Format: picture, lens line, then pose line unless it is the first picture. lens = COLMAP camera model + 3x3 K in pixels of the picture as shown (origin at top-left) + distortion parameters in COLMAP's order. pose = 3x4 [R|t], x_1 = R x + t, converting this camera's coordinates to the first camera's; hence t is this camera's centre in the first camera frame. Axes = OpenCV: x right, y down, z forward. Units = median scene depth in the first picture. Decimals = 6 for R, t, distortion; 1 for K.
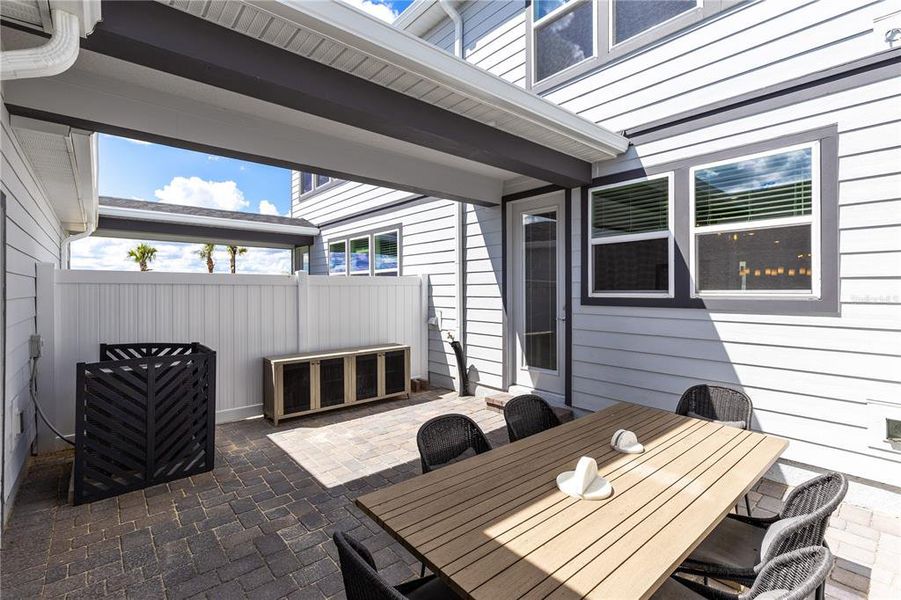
lens RADIAL K [[416.9, 0, 453.6], [0, 416.9, 287.5], [0, 0, 1]] dist [0.003079, 0.000126]
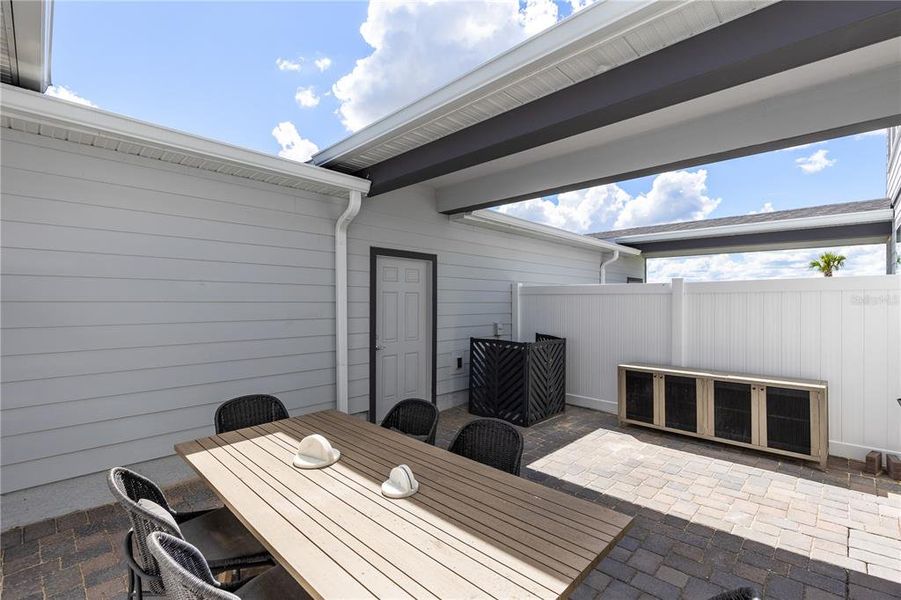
lens RADIAL K [[412.6, 0, 457.4], [0, 412.6, 301.7], [0, 0, 1]] dist [0.001201, -0.000356]
pose [[0.087937, 0.005315, -0.996112, 0.585423], [-0.000107, 0.999986, 0.005327, 0.010091], [0.996126, -0.000362, 0.087937, 0.502296]]
